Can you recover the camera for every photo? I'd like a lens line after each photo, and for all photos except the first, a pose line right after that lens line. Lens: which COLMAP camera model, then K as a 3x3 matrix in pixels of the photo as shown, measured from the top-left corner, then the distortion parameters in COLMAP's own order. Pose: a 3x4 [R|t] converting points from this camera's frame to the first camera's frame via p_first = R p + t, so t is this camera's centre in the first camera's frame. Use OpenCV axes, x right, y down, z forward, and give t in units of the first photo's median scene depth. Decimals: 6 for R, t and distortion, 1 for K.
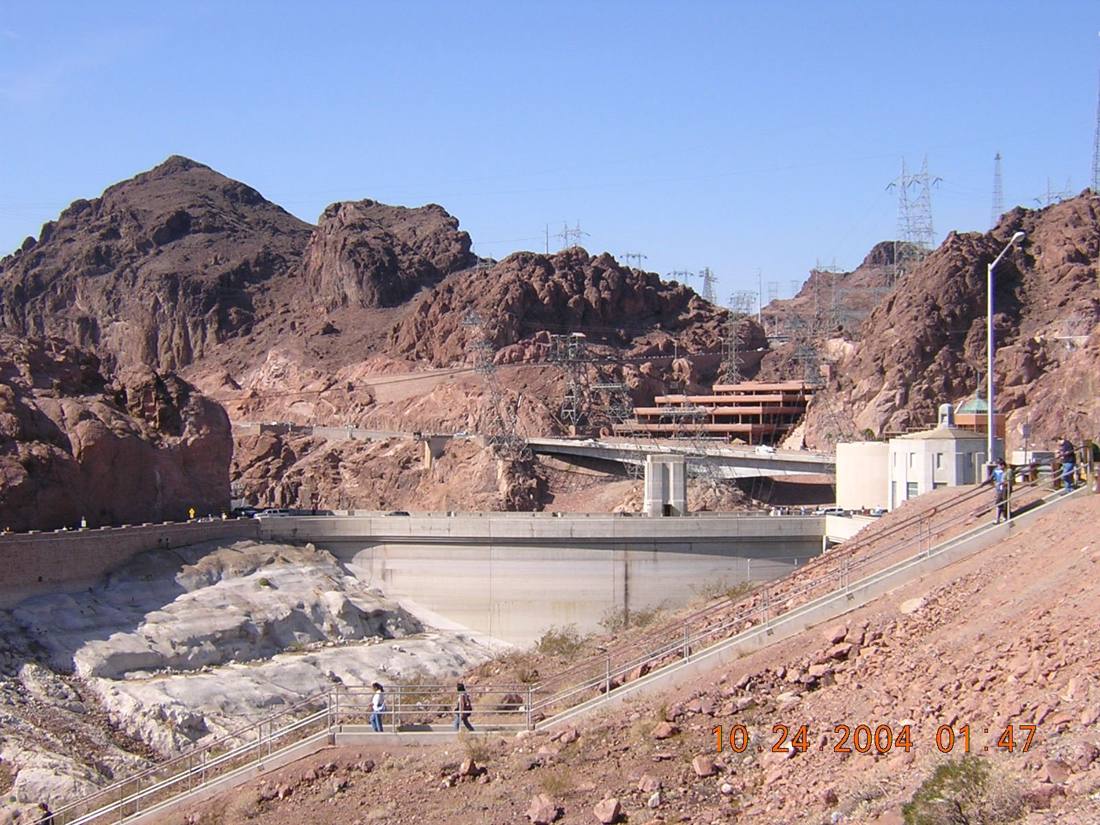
lens RADIAL K [[1773.6, 0, 555.6], [0, 1773.6, 418.8], [0, 0, 1]] dist [-0.044089, 0.000000]
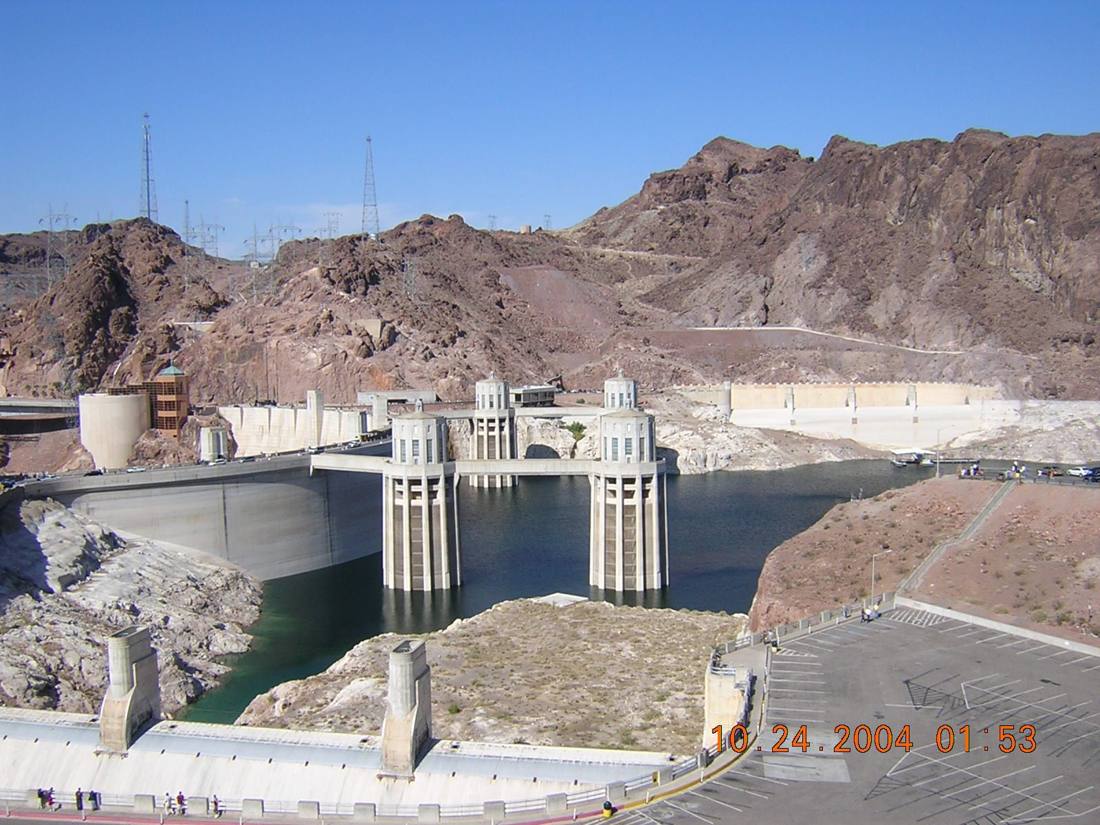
lens RADIAL K [[1205.0, 0, 549.0], [0, 1205.0, 422.6], [0, 0, 1]] dist [-0.106931, 0.000000]
pose [[0.701303, -0.064462, 0.709943, -0.246394], [0.011694, 0.996809, 0.078958, -0.033594], [-0.712768, -0.047071, 0.699819, -0.038552]]
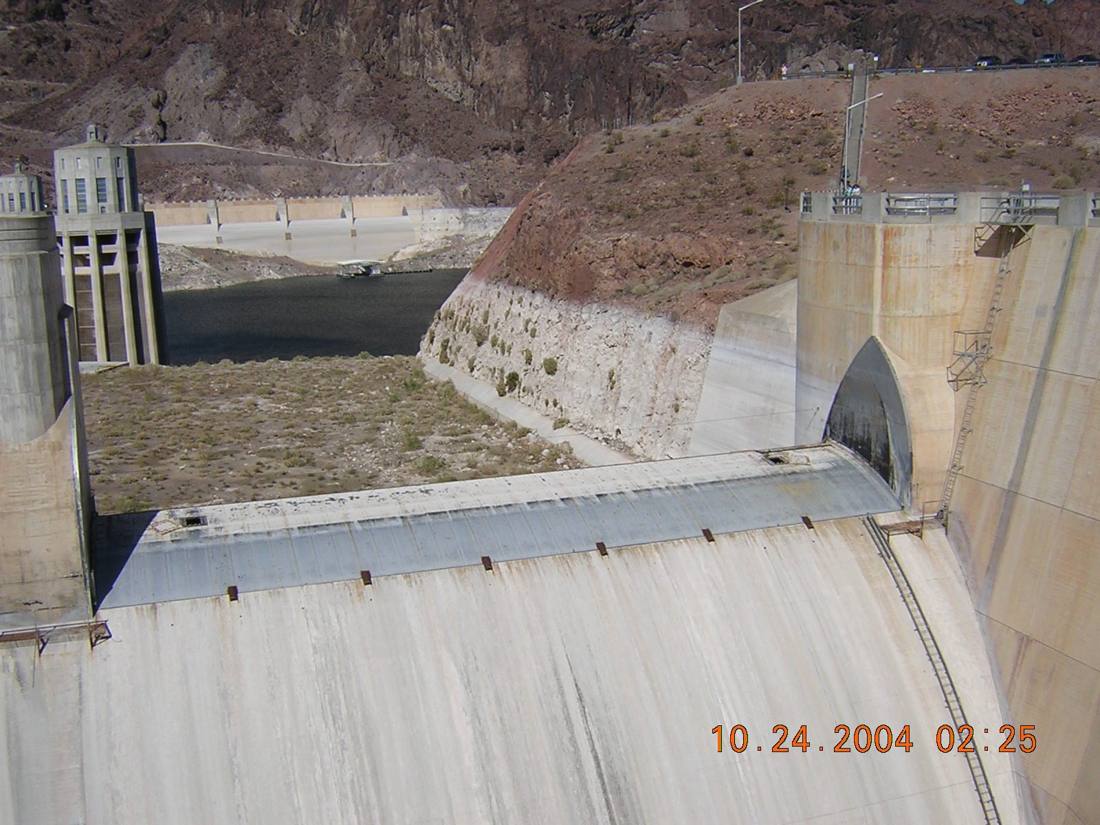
lens RADIAL K [[1205.0, 0, 551.5], [0, 1205.0, 412.3], [0, 0, 1]] dist [-0.106931, 0.000000]
pose [[0.239612, -0.180499, 0.953942, -0.173933], [0.022047, 0.983324, 0.180521, 0.020089], [-0.970618, -0.022223, 0.239596, 0.078142]]
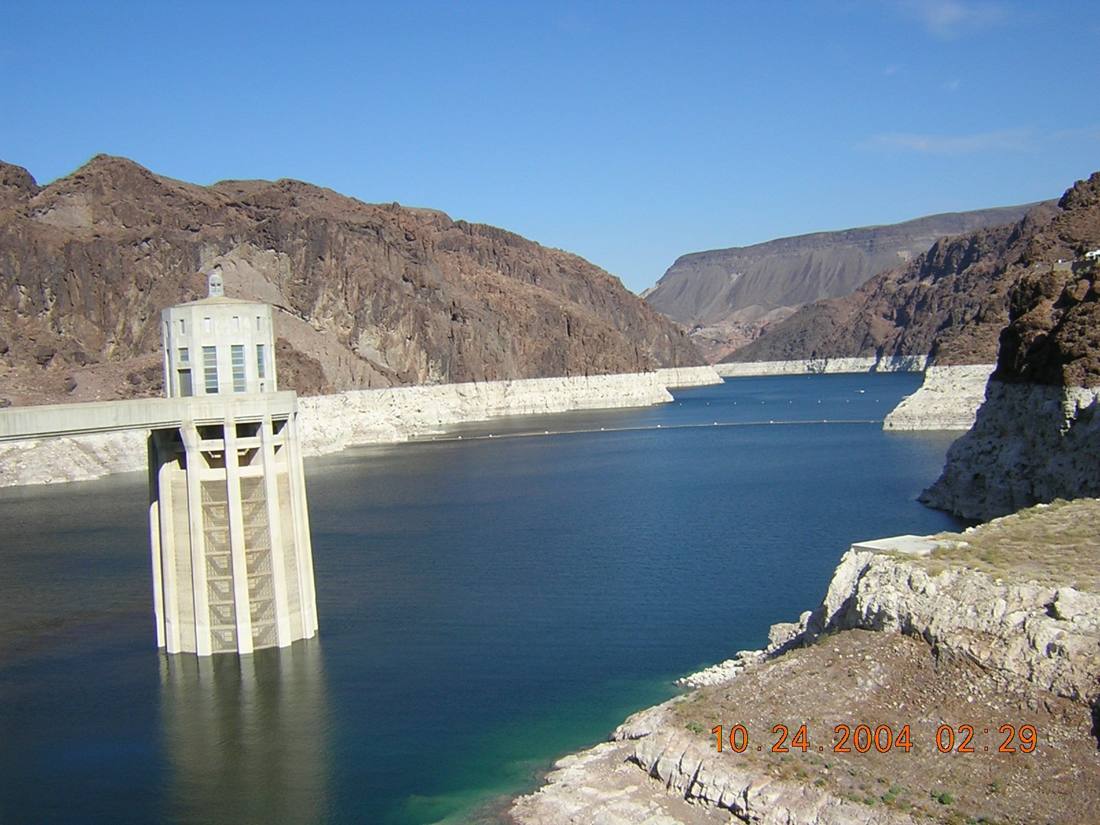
lens RADIAL K [[1205.0, 0, 555.8], [0, 1205.0, 430.3], [0, 0, 1]] dist [-0.106931, 0.000000]
pose [[-0.393864, -0.025031, 0.918828, -0.128626], [0.053498, 0.997310, 0.050101, 0.021002], [-0.917610, 0.068888, -0.391466, 0.326644]]
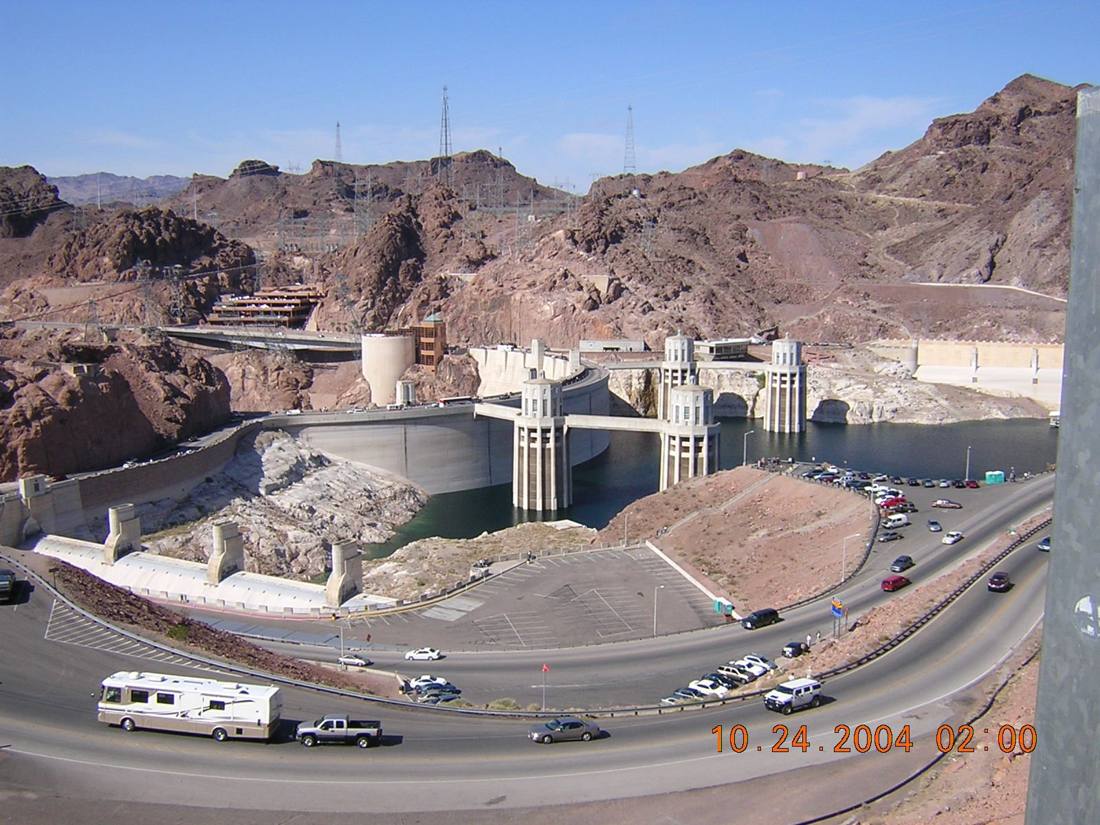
lens RADIAL K [[1205.0, 0, 549.7], [0, 1205.0, 418.4], [0, 0, 1]] dist [-0.106931, 0.000000]
pose [[0.882136, -0.070289, 0.465721, -0.241067], [0.000626, 0.988976, 0.148076, -0.078012], [-0.470995, -0.130332, 0.872455, -0.249618]]
